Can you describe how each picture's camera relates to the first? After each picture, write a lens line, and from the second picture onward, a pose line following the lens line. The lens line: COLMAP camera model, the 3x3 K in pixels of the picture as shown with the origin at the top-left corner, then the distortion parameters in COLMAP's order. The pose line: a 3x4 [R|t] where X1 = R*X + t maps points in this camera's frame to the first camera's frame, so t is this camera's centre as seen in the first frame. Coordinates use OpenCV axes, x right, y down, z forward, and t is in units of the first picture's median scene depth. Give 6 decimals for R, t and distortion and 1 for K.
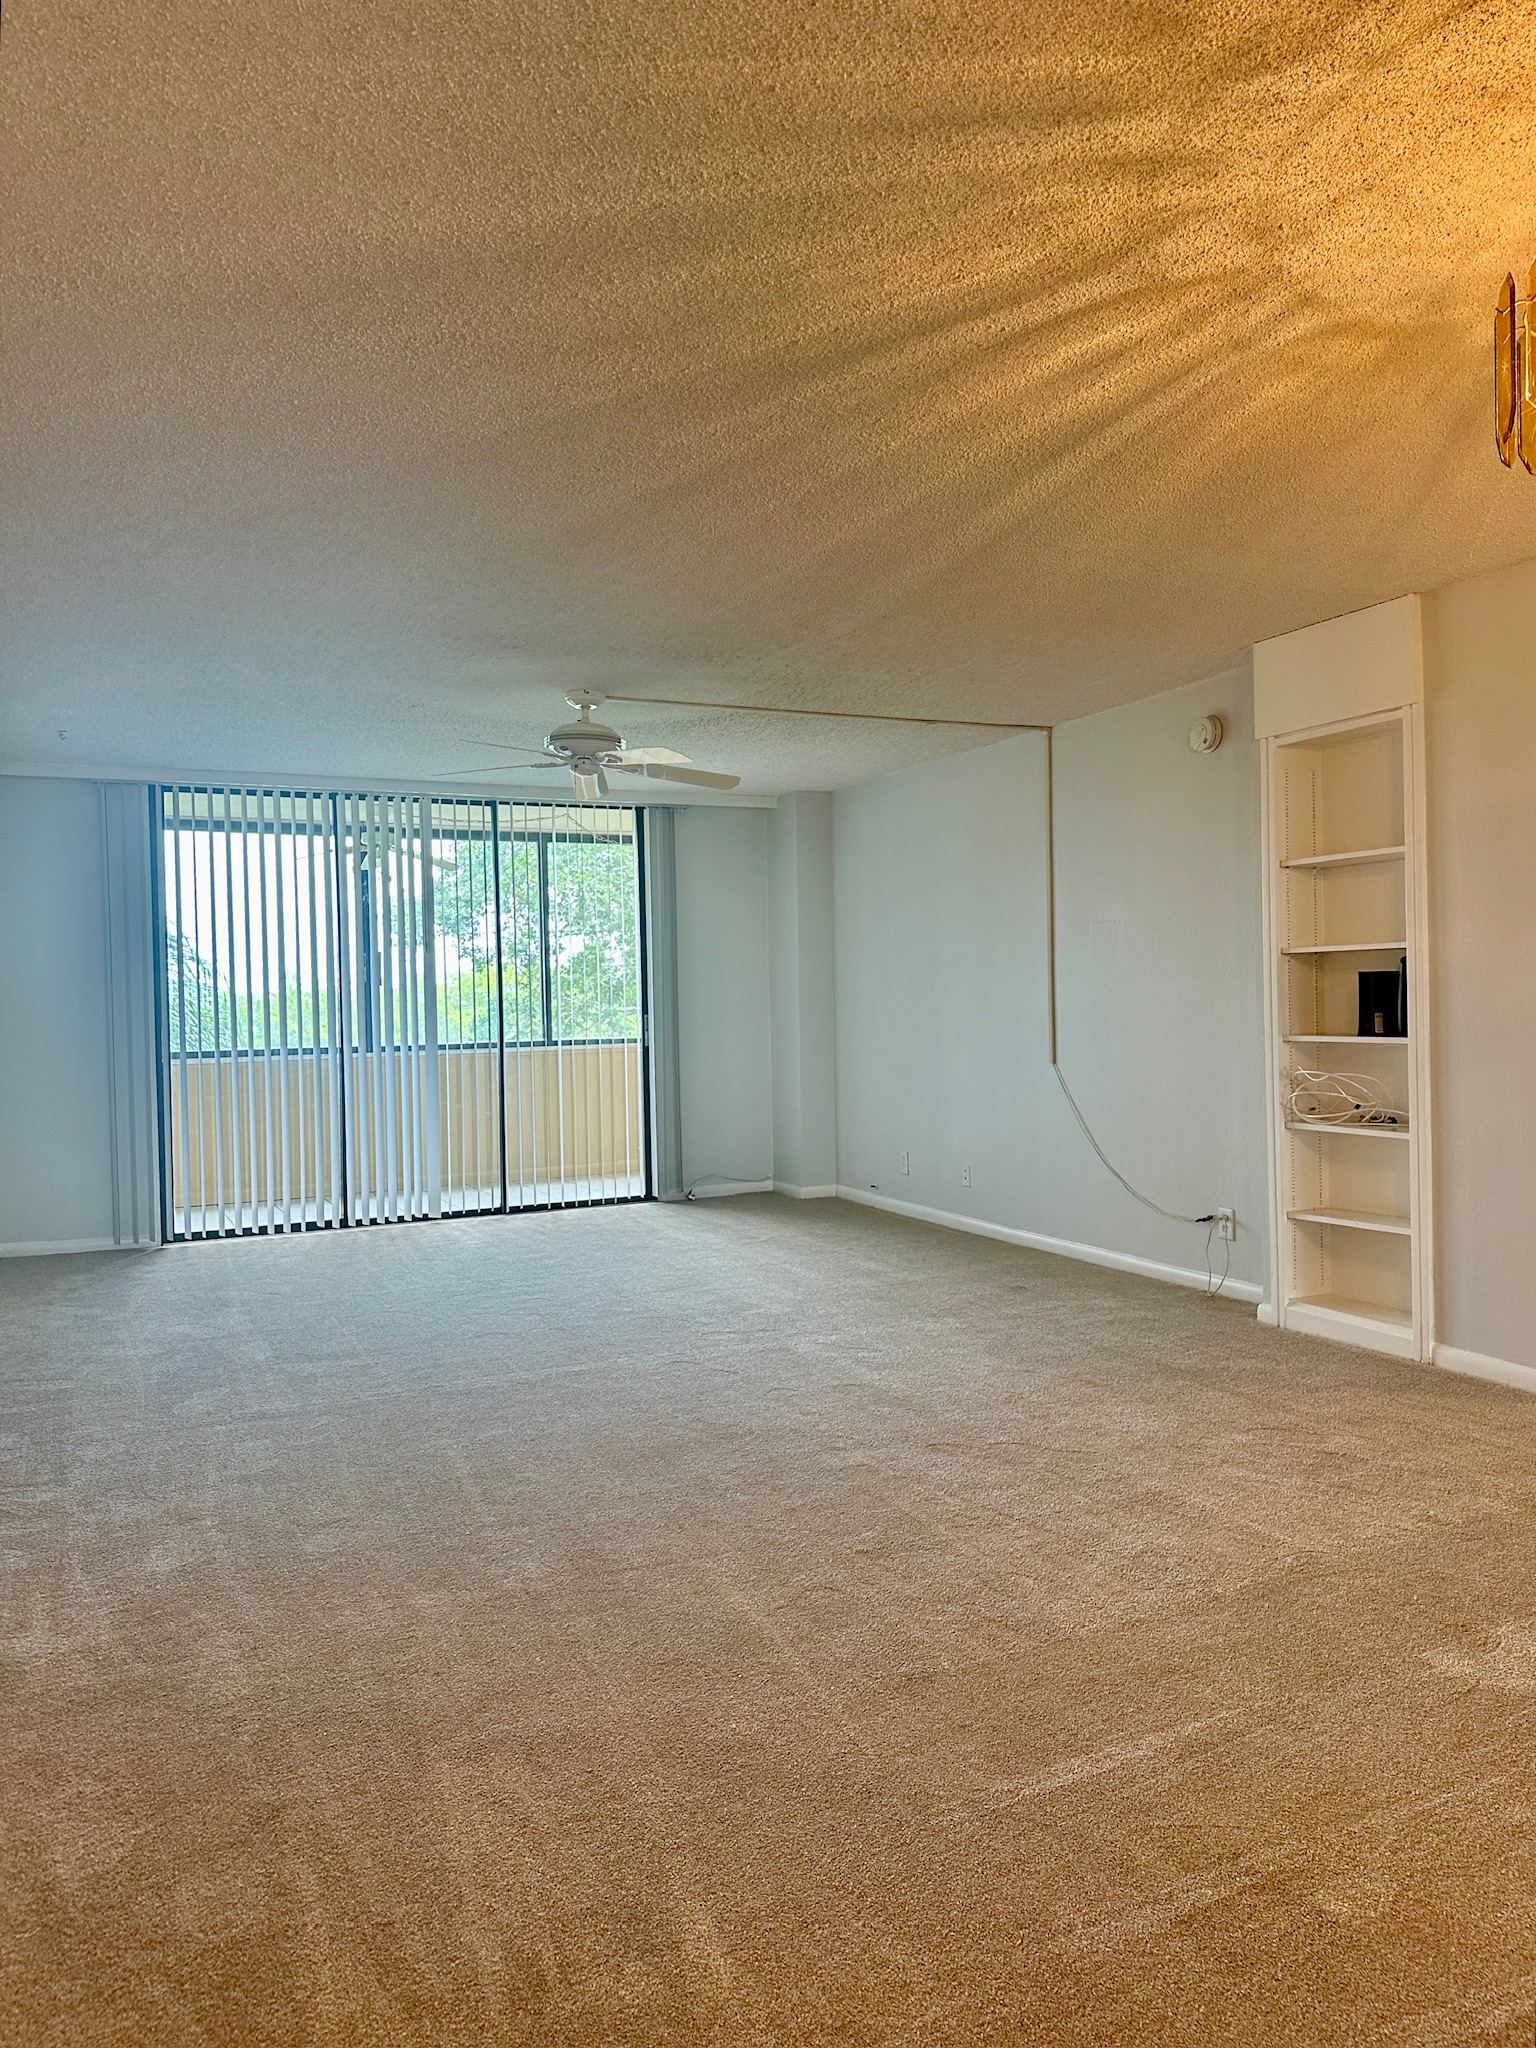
lens RADIAL K [[1477.2, 0, 762.5], [0, 1477.2, 1057.9], [0, 0, 1]] dist [0.077226, -0.135189]
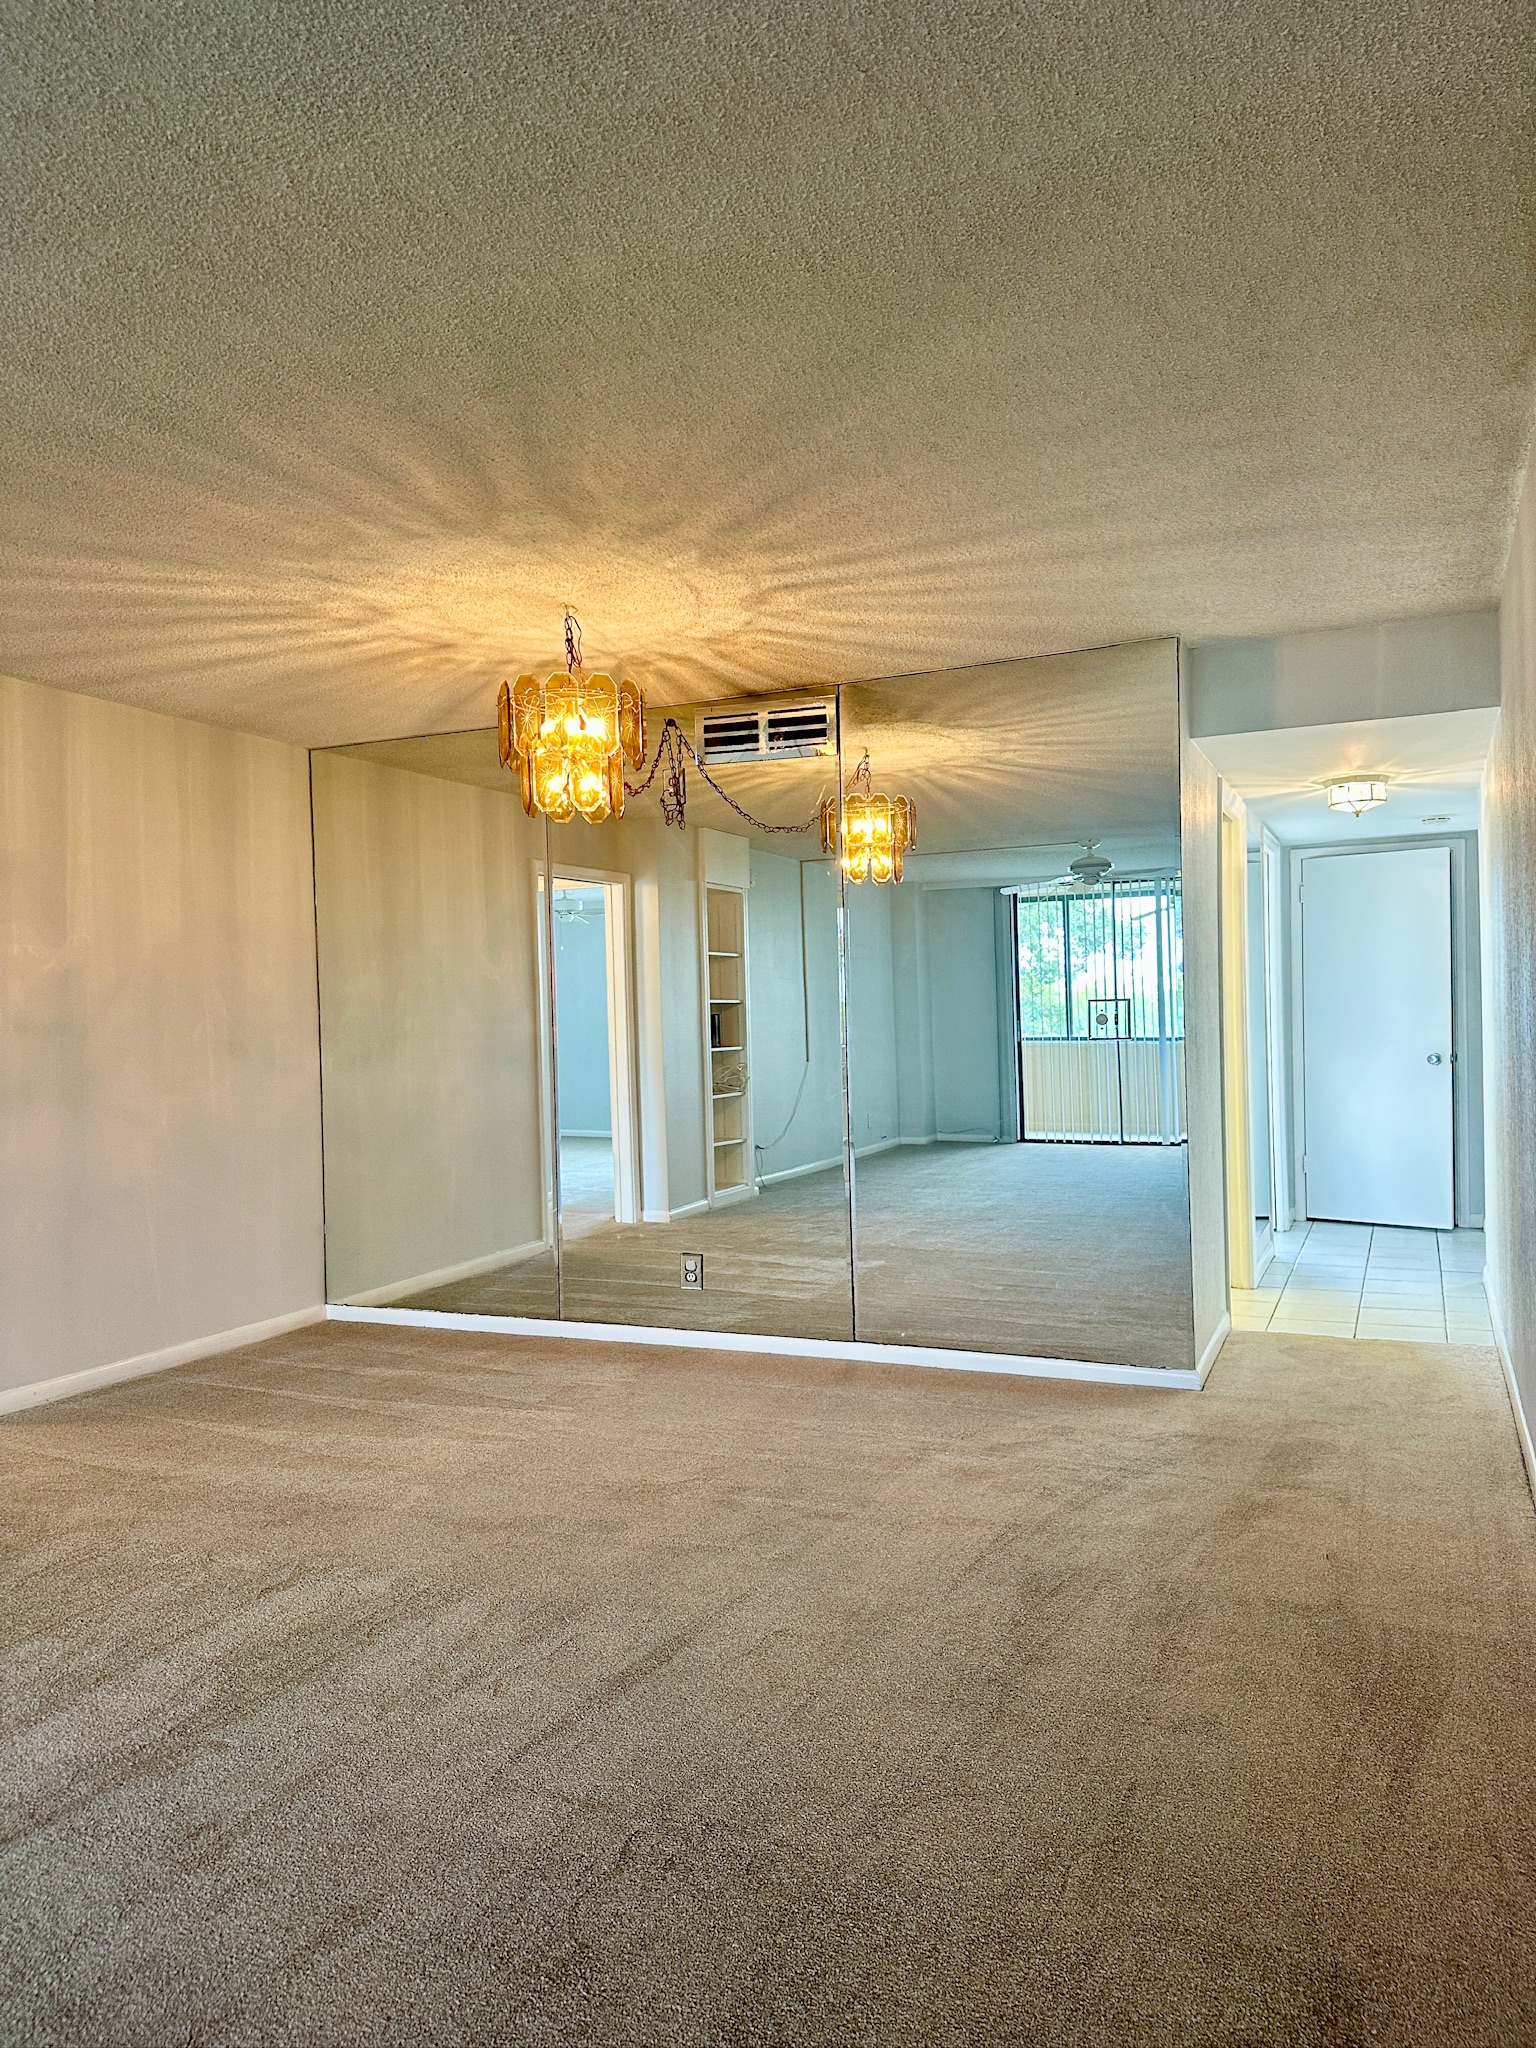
lens RADIAL K [[1477.2, 0, 762.5], [0, 1477.2, 1057.9], [0, 0, 1]] dist [0.077226, -0.135189]
pose [[-0.650434, 0.023599, 0.759196, -0.898251], [0.068298, 0.997286, 0.027513, -0.041669], [-0.756486, 0.069747, -0.650280, 1.722144]]
